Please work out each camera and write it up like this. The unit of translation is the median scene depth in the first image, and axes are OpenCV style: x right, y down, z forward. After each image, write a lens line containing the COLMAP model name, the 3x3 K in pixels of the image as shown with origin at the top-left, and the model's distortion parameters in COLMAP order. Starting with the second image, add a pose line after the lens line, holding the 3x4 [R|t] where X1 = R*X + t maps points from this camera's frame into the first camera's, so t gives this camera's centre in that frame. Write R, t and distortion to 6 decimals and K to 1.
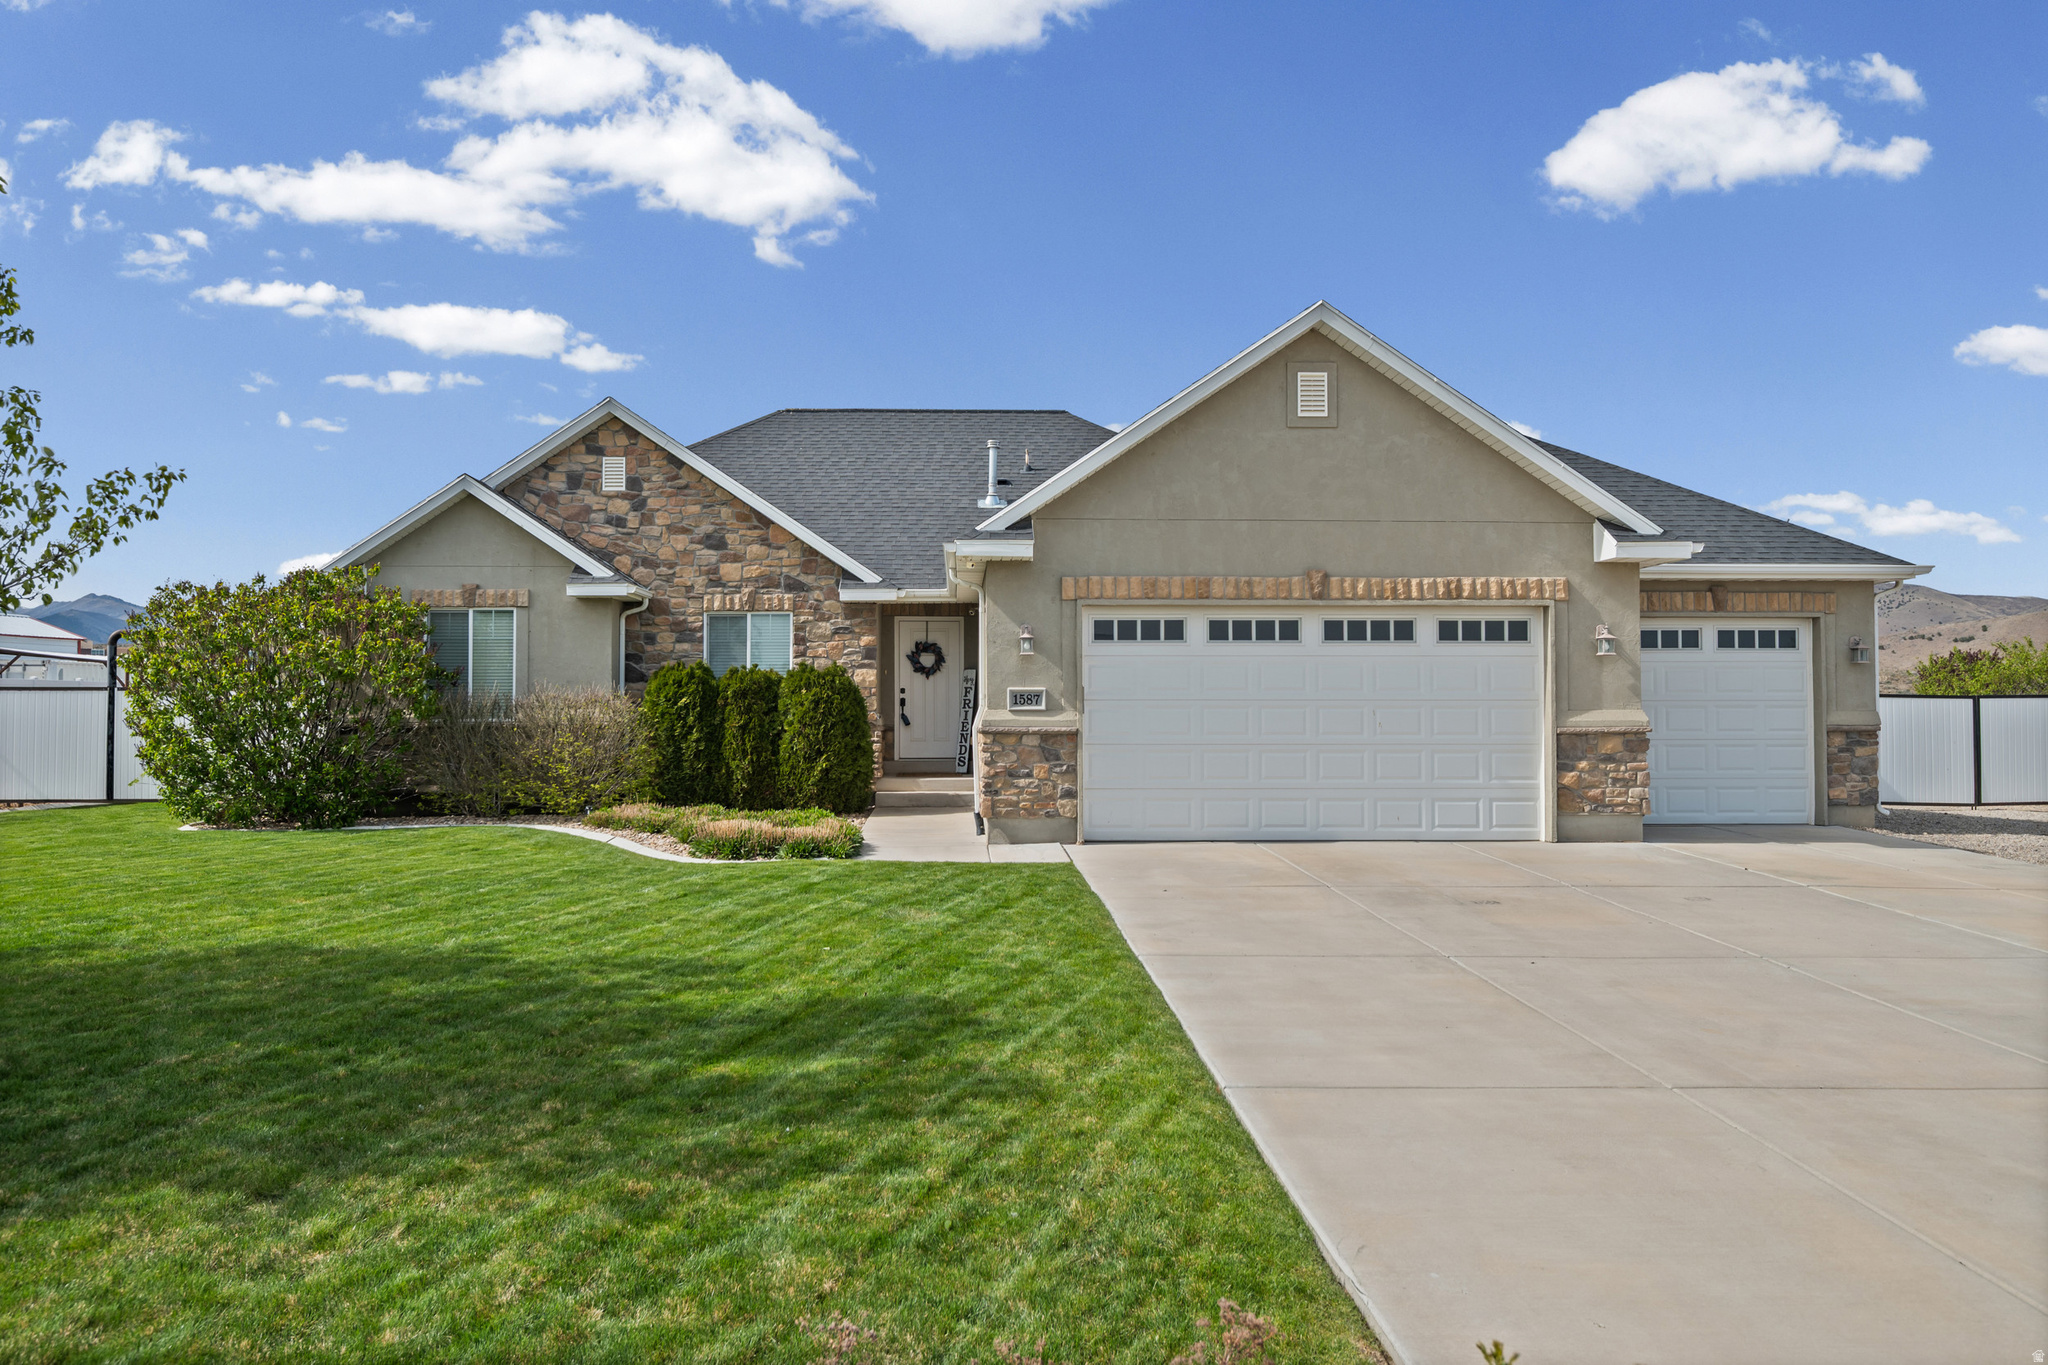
lens RADIAL K [[1420.8, 0, 1024.0], [0, 1420.8, 682.5], [0, 0, 1]] dist [-0.003234, -0.000168]
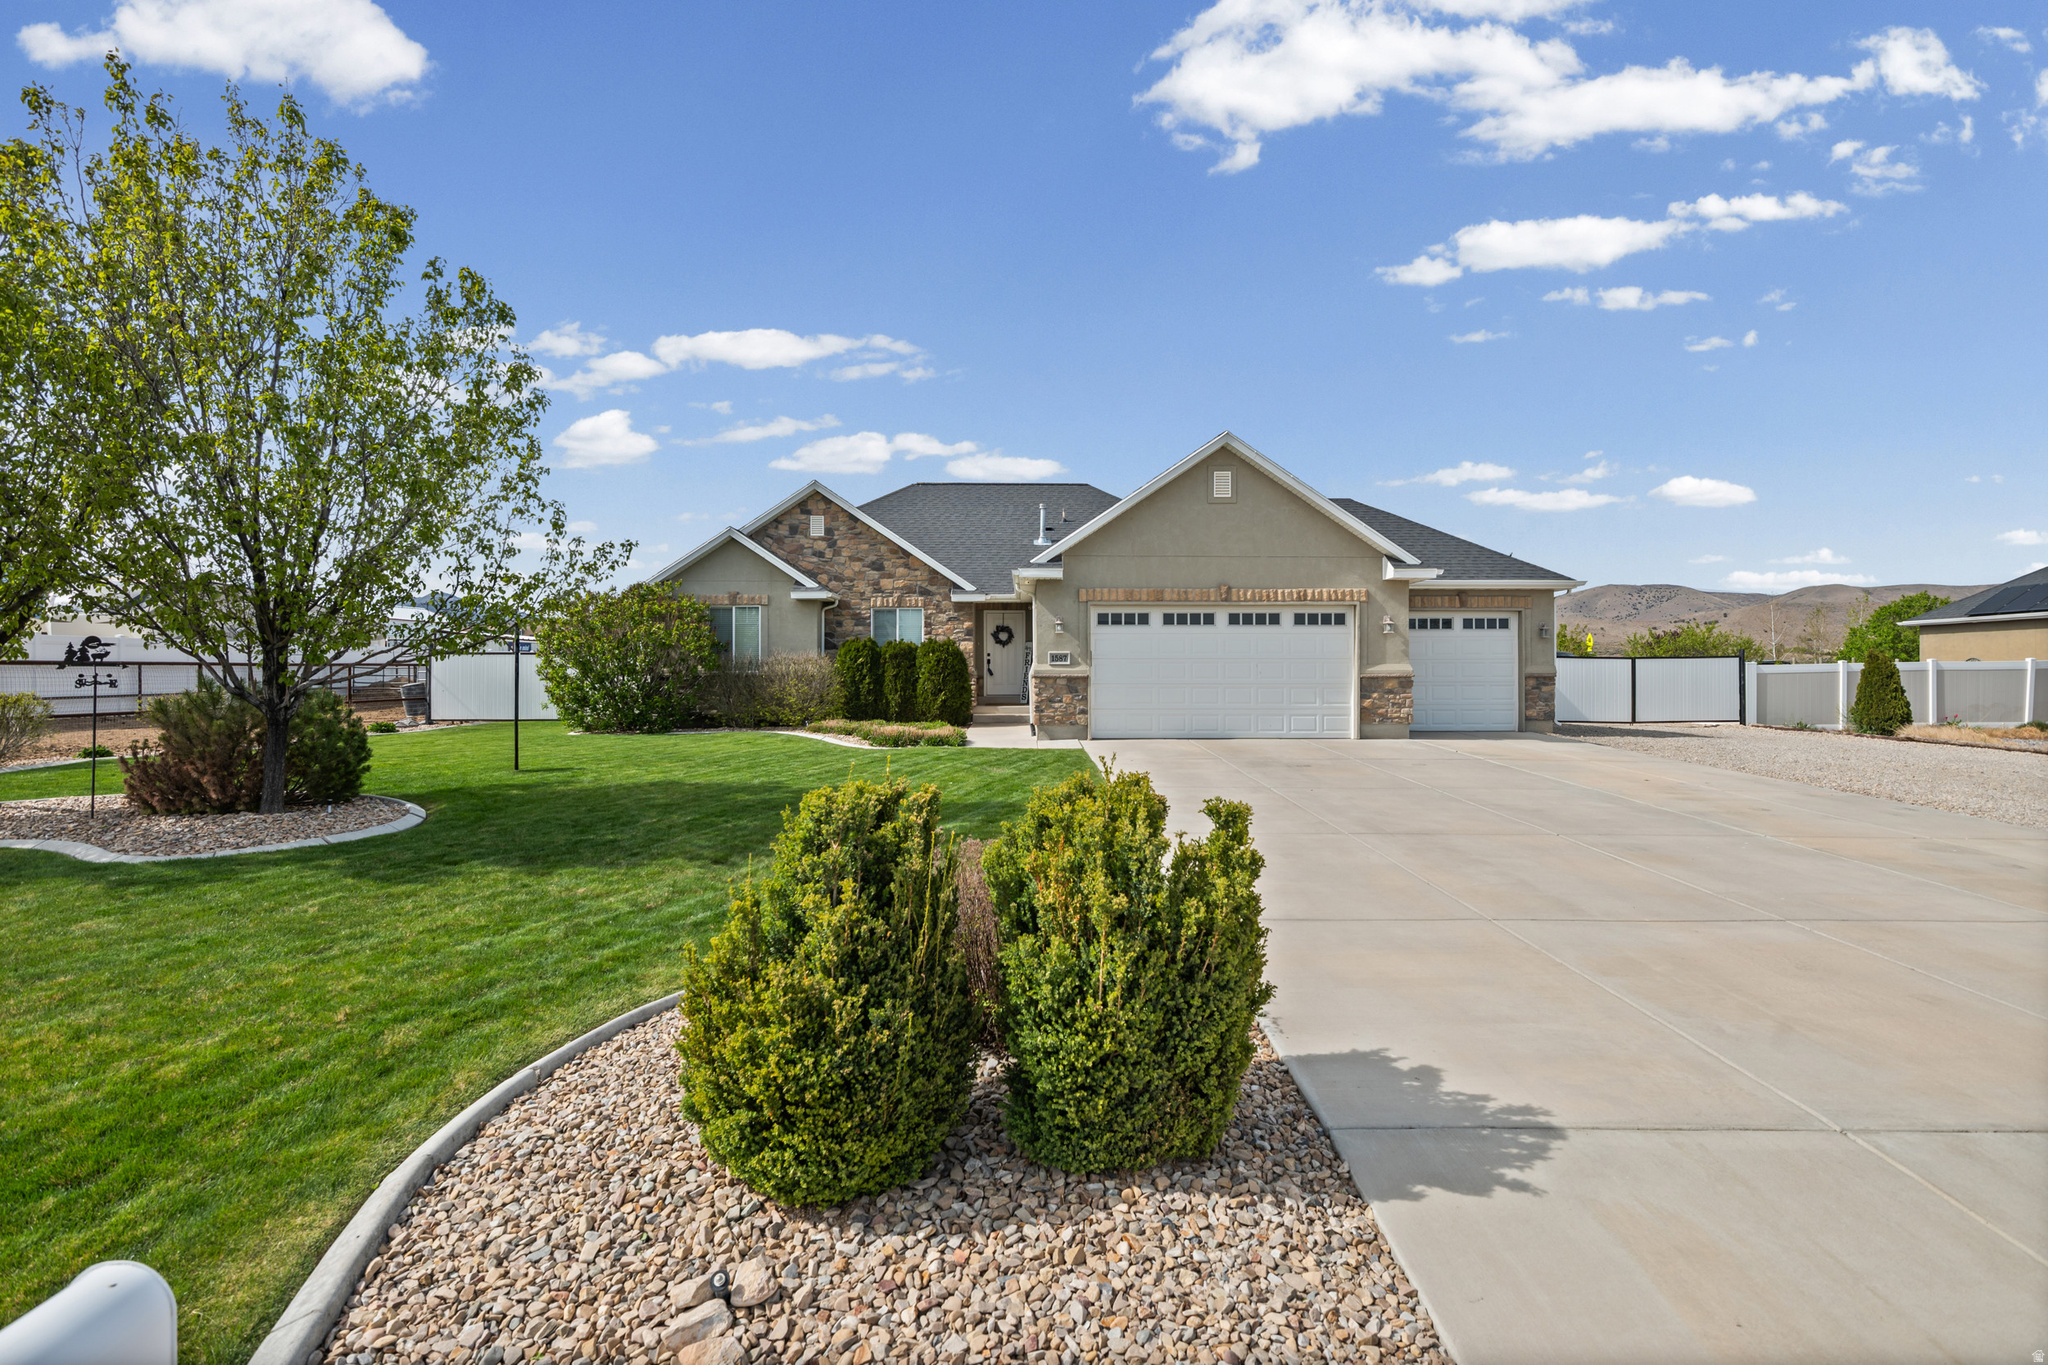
lens RADIAL K [[970.3, 0, 1070.7], [0, 970.3, 671.9], [0, 0, 1]] dist [0.000808, -0.000155]
pose [[1.000000, -0.000497, -0.000457, 0.015827], [0.000505, 0.999808, 0.019570, 0.005123], [0.000447, -0.019570, 0.999808, -0.194591]]
